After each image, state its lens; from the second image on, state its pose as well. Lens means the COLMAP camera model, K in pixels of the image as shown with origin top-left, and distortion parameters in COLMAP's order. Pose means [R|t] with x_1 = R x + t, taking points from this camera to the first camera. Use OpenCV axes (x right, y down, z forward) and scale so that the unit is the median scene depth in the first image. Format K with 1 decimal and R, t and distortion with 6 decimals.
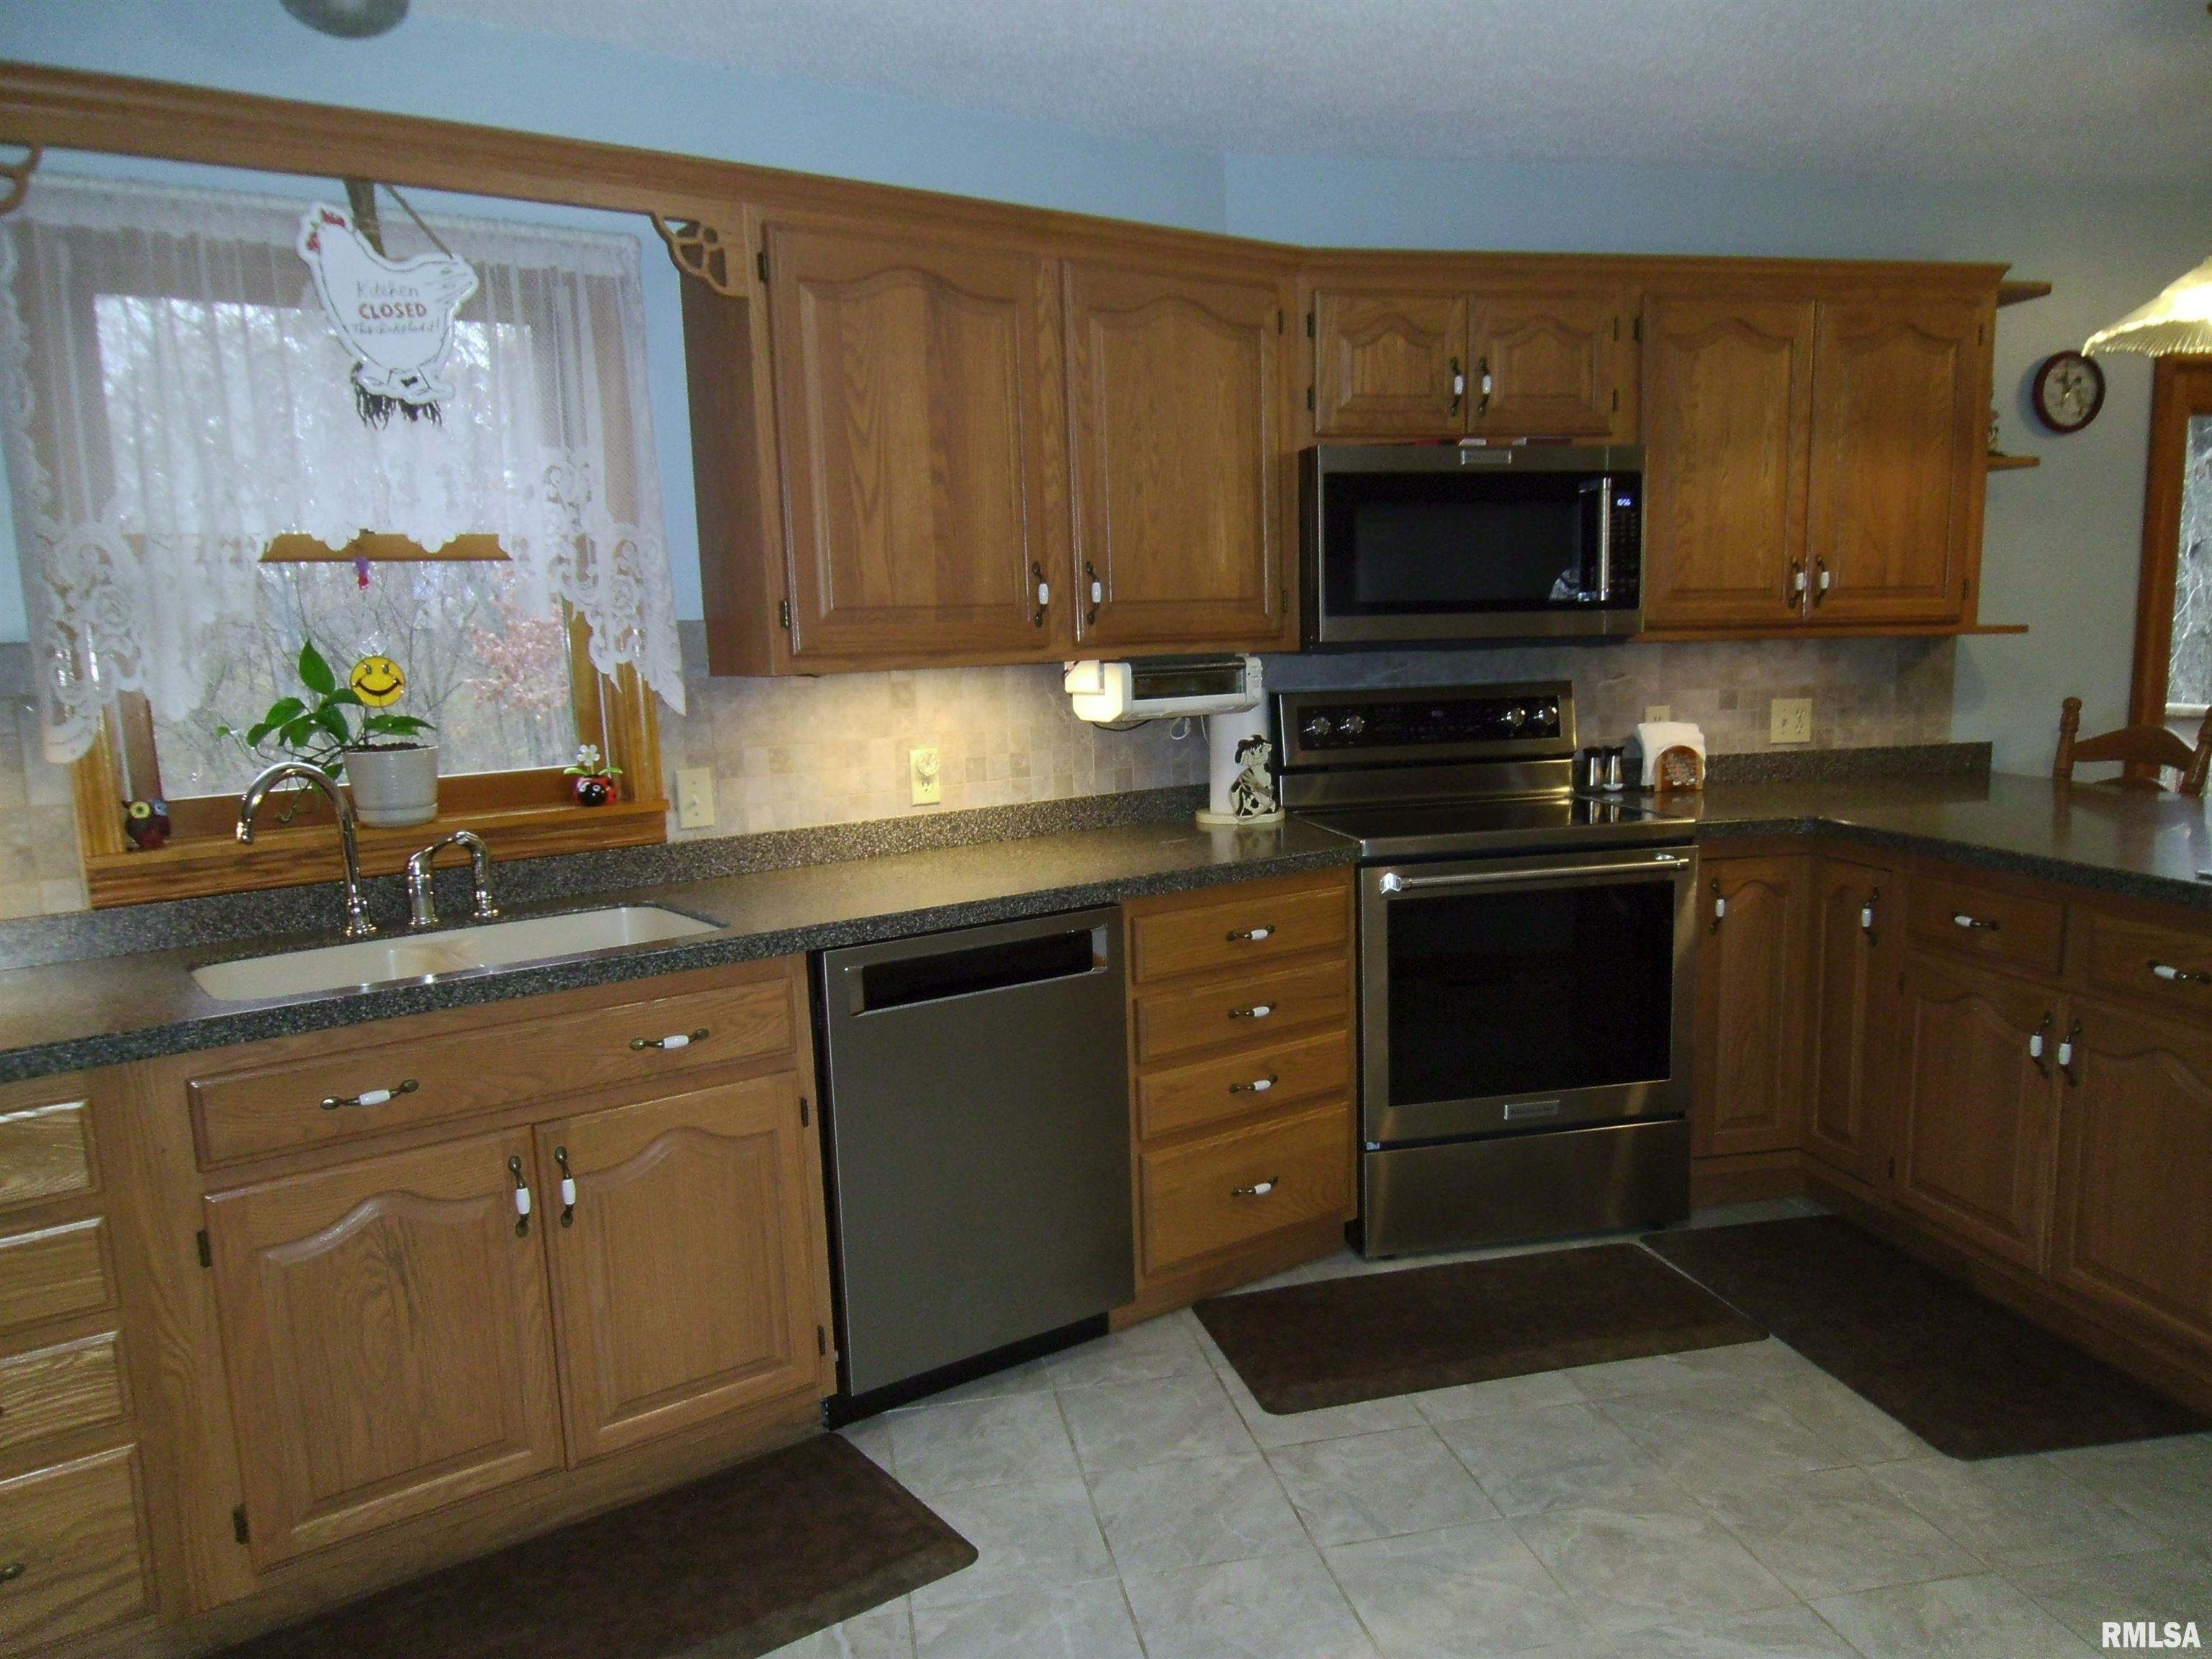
lens RADIAL K [[1616.5, 0, 1127.9], [0, 1616.5, 893.5], [0, 0, 1]] dist [-0.017851, 0.045668]
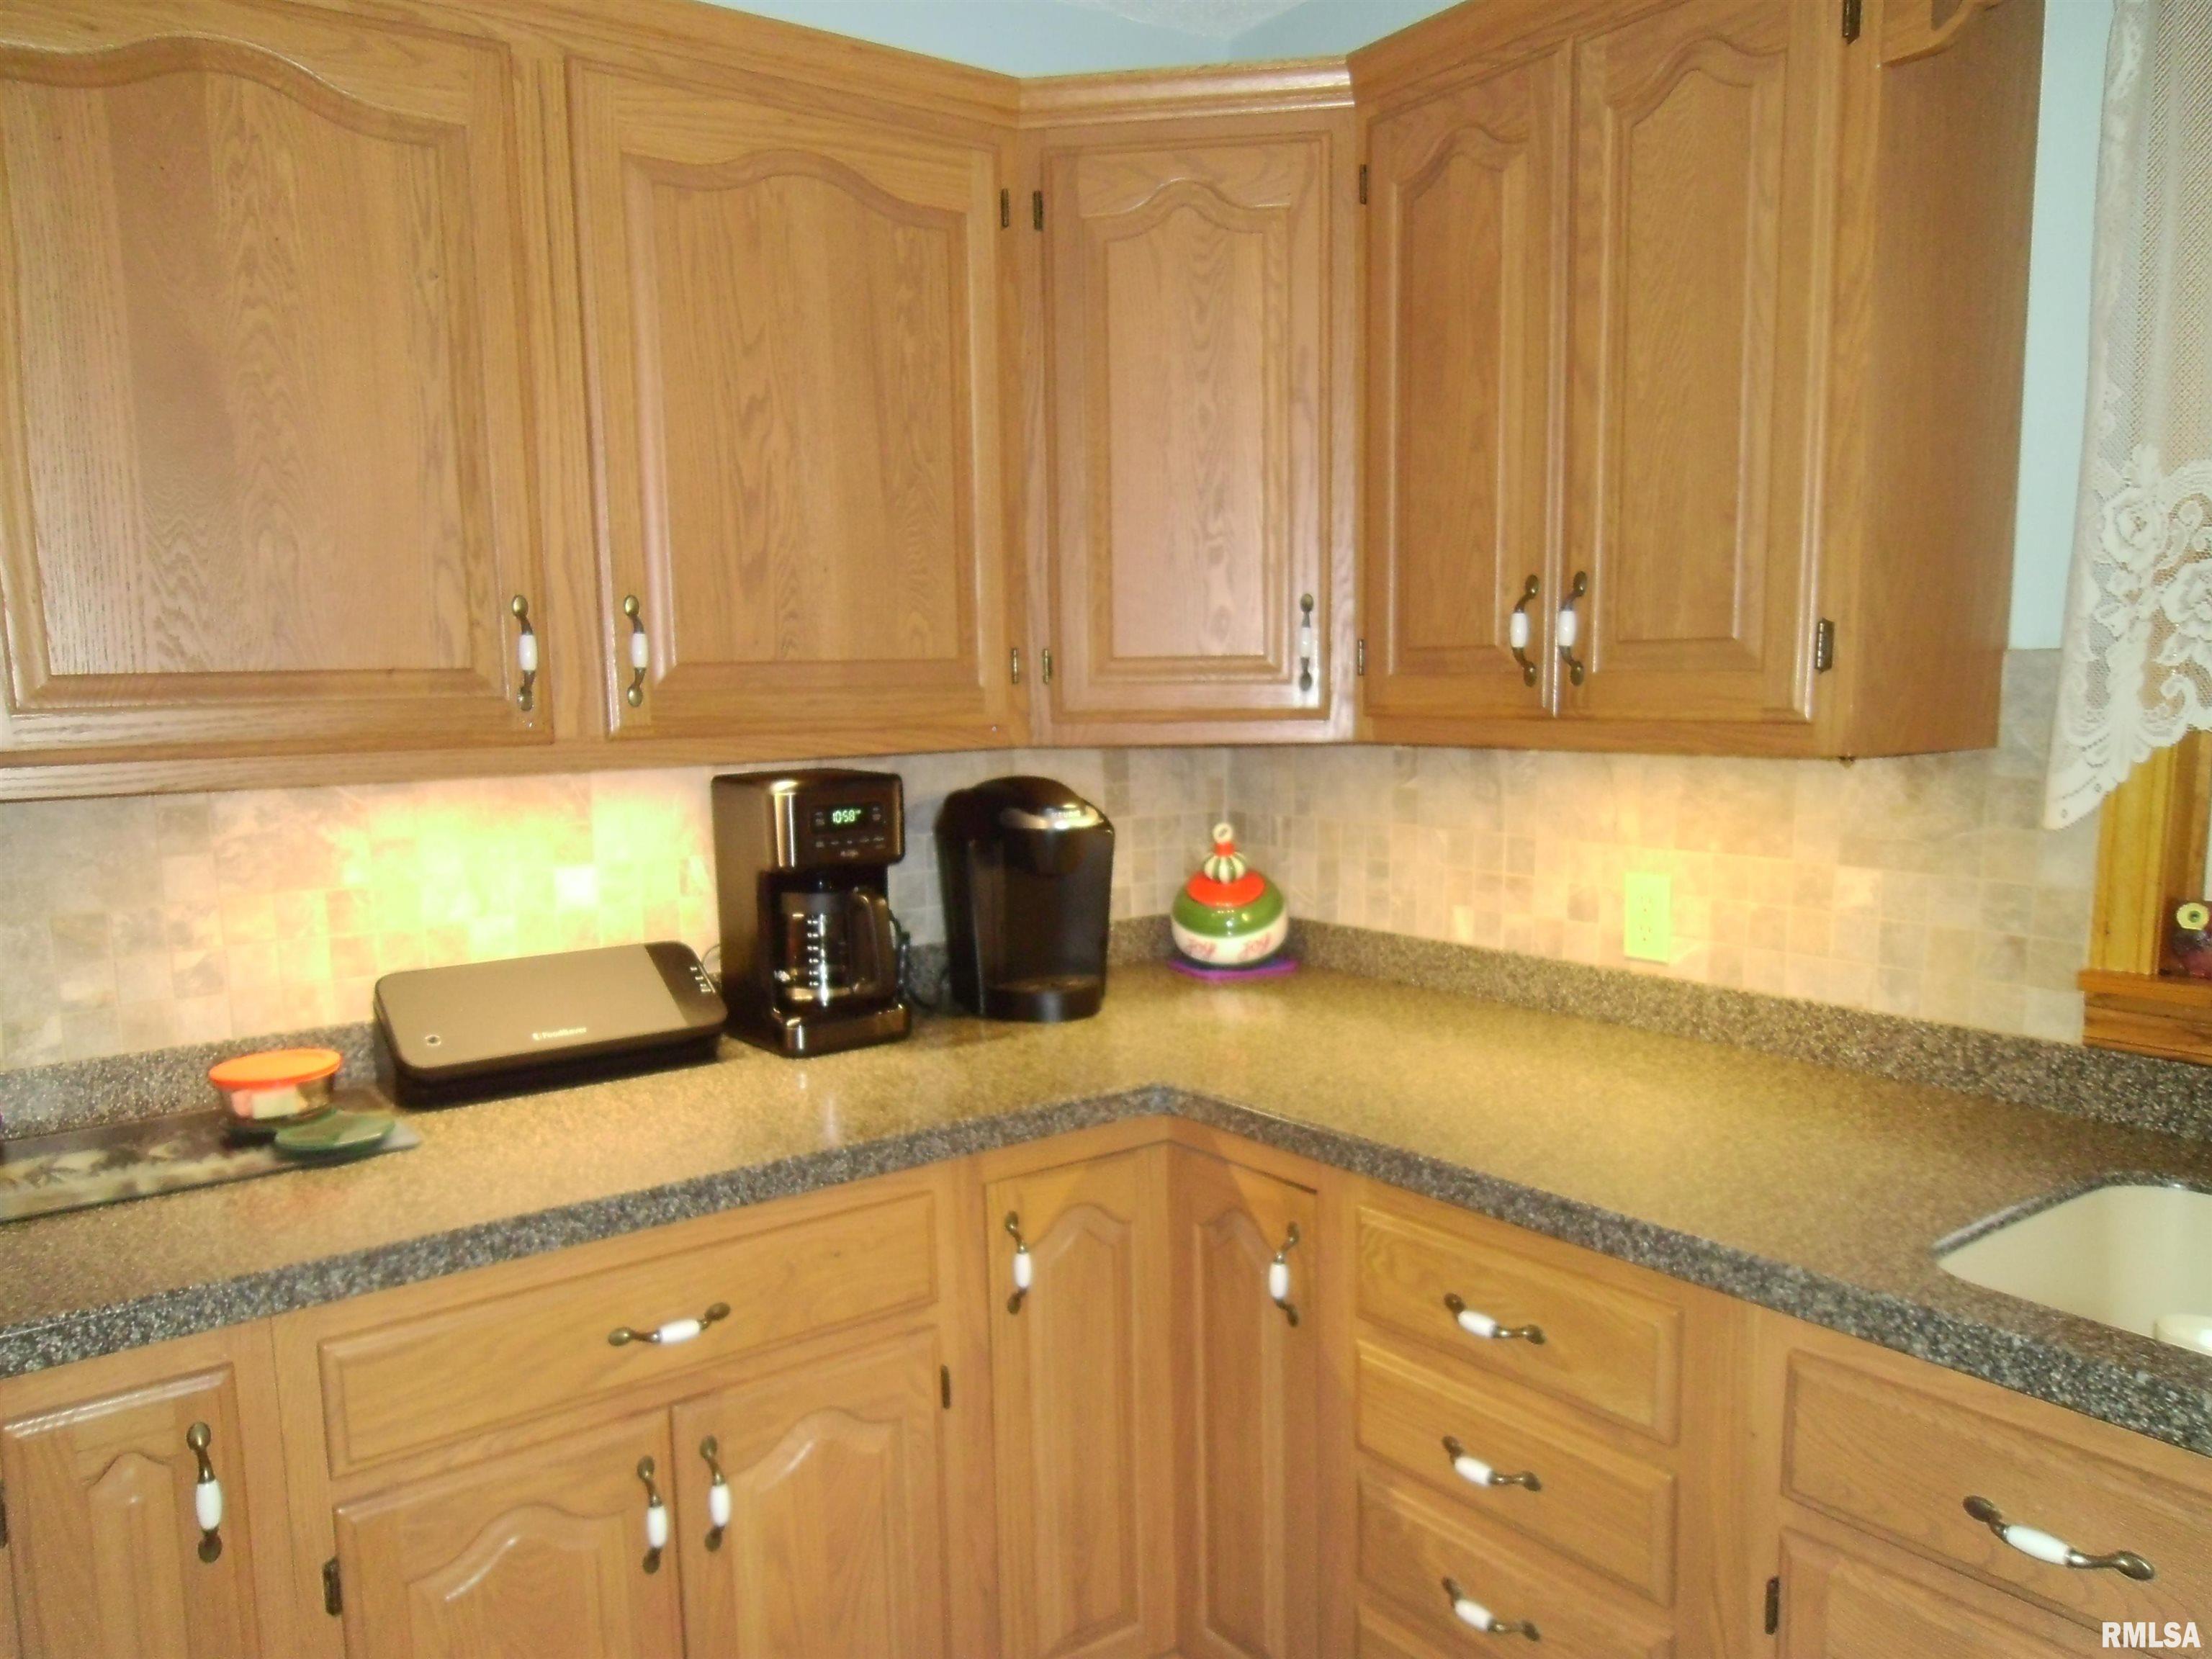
lens RADIAL K [[1606.7, 0, 1107.5], [0, 1606.7, 881.7], [0, 0, 1]] dist [-0.006116, 0.006594]
pose [[-0.003376, 0.169624, -0.985503, 0.003465], [-0.159163, 0.972854, 0.167993, -0.080876], [0.987246, 0.157423, 0.023713, 0.446989]]
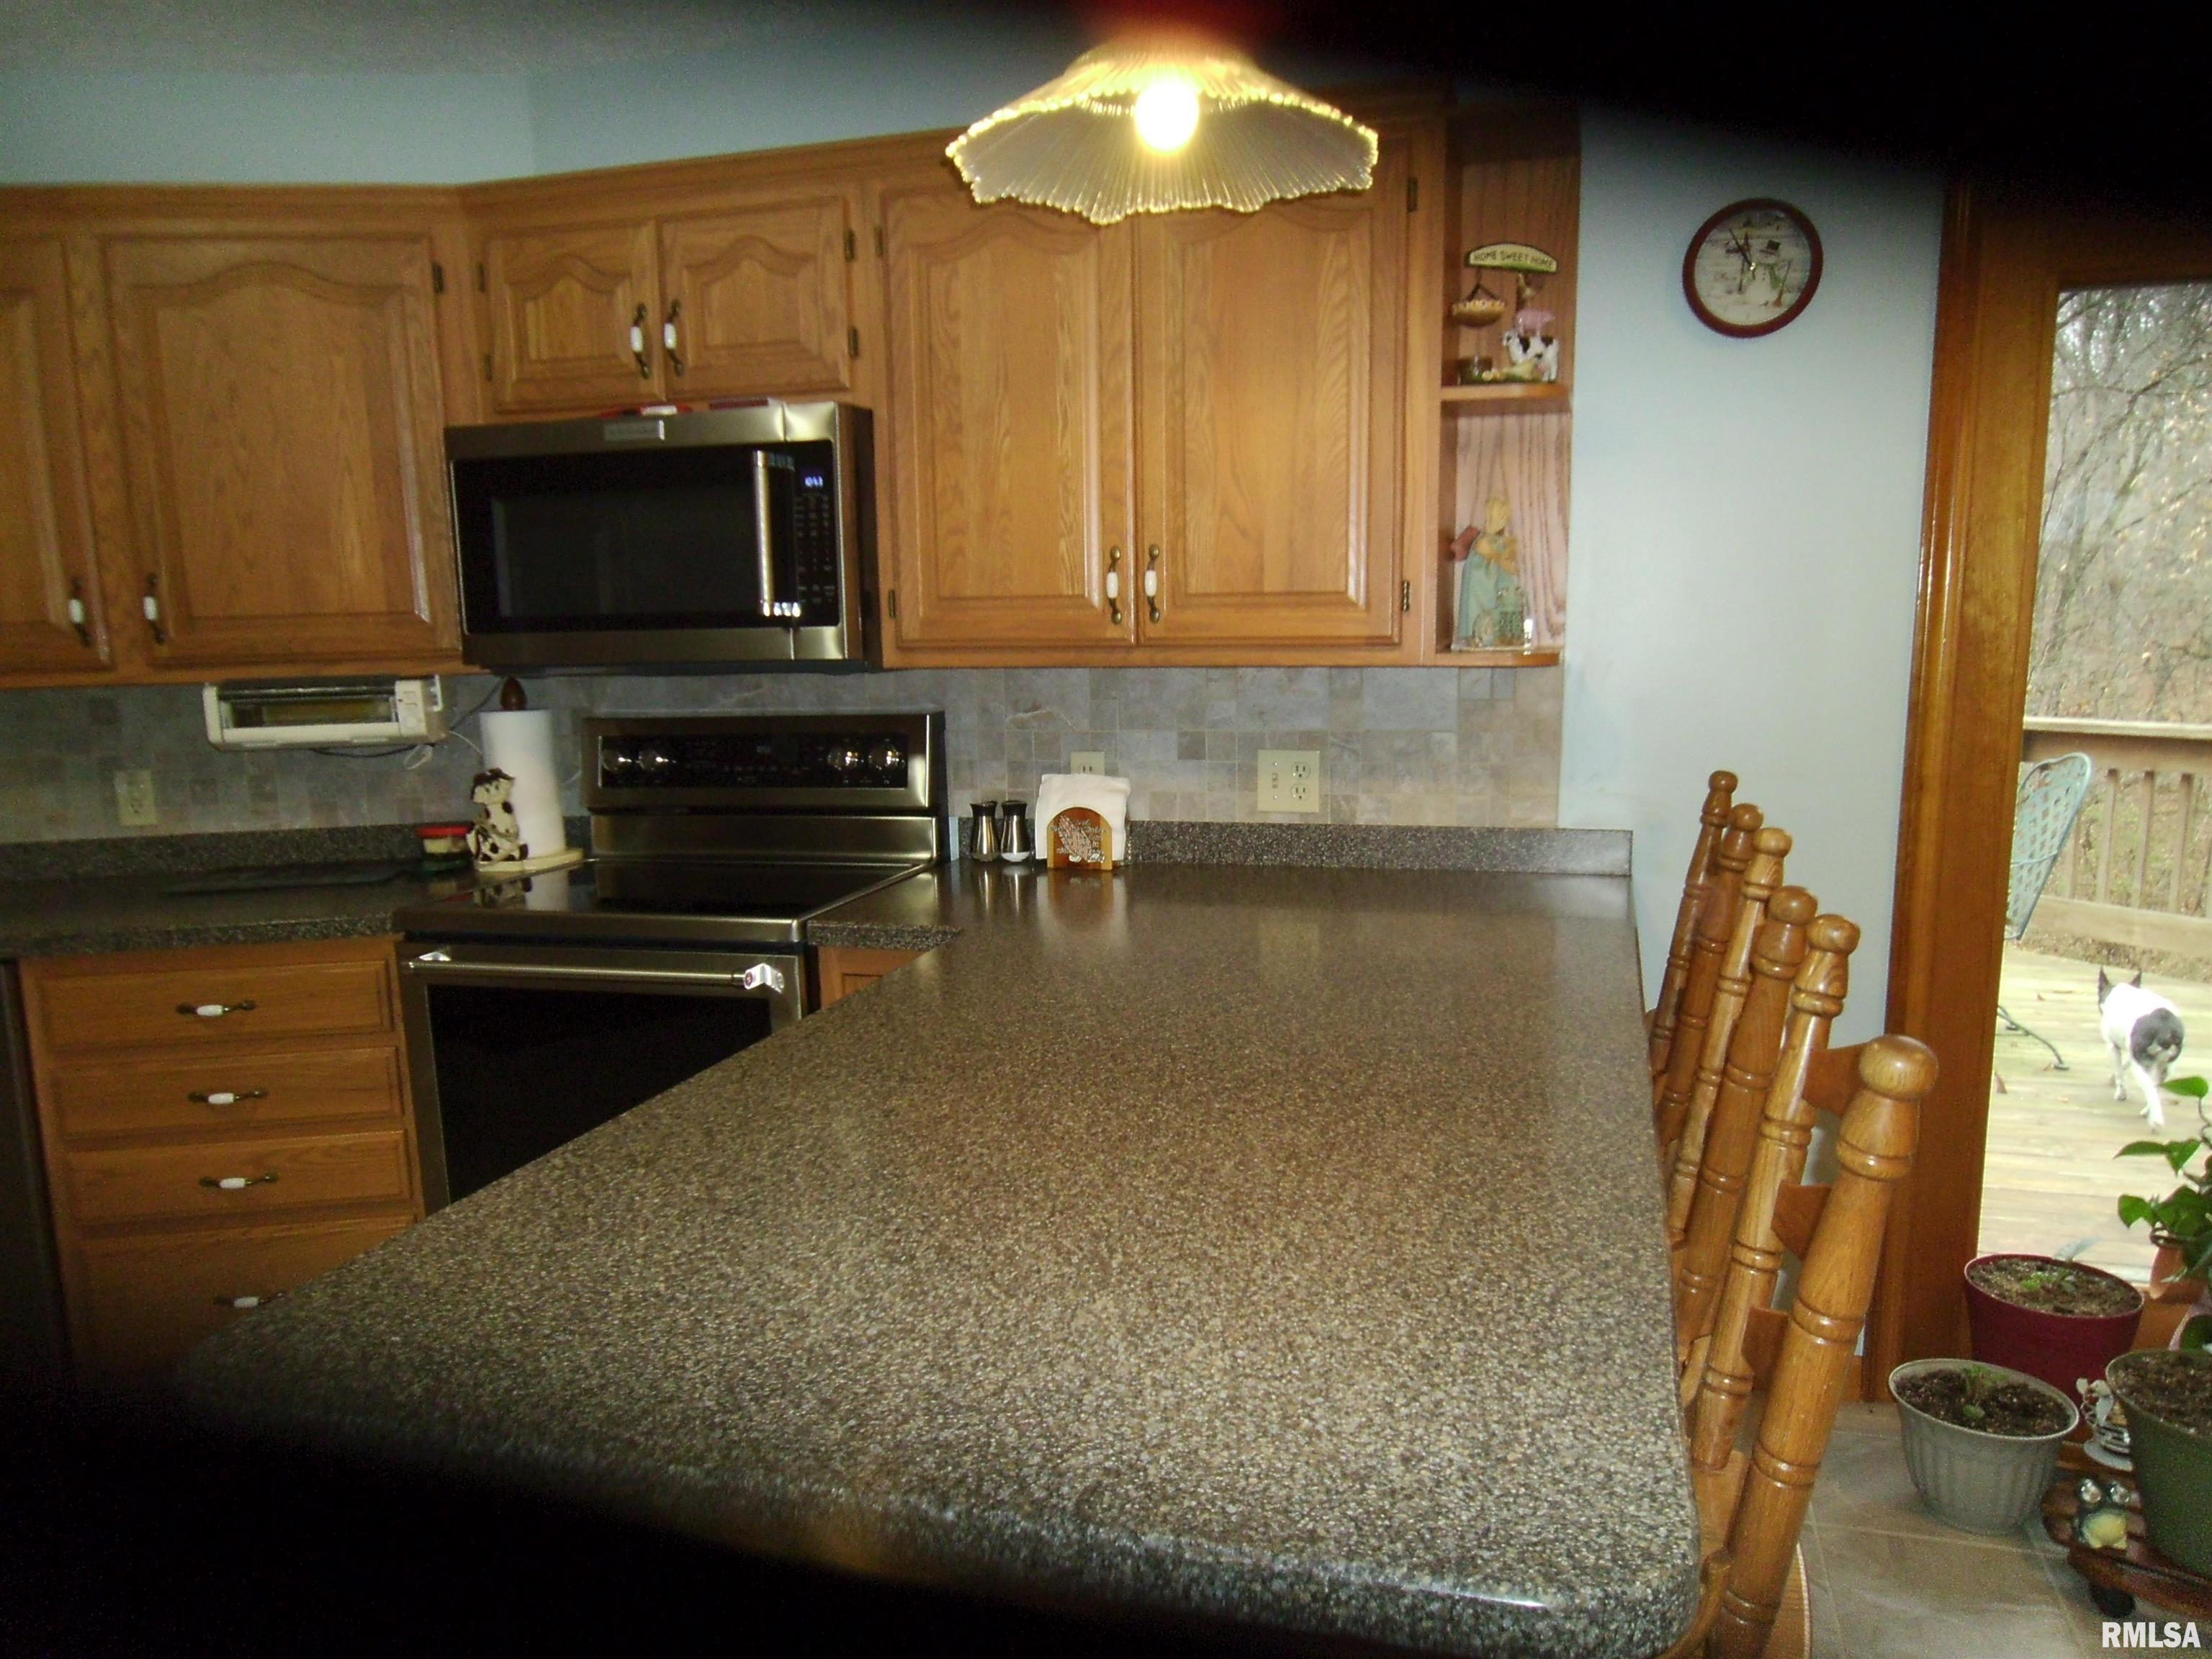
lens RADIAL K [[1631.8, 0, 1117.6], [0, 1631.8, 882.8], [0, 0, 1]] dist [-0.006974, 0.027382]
pose [[0.877157, 0.086796, -0.472294, 0.872121], [-0.076640, 0.996226, 0.040743, -0.110268], [0.474048, 0.000459, 0.880499, 0.446961]]
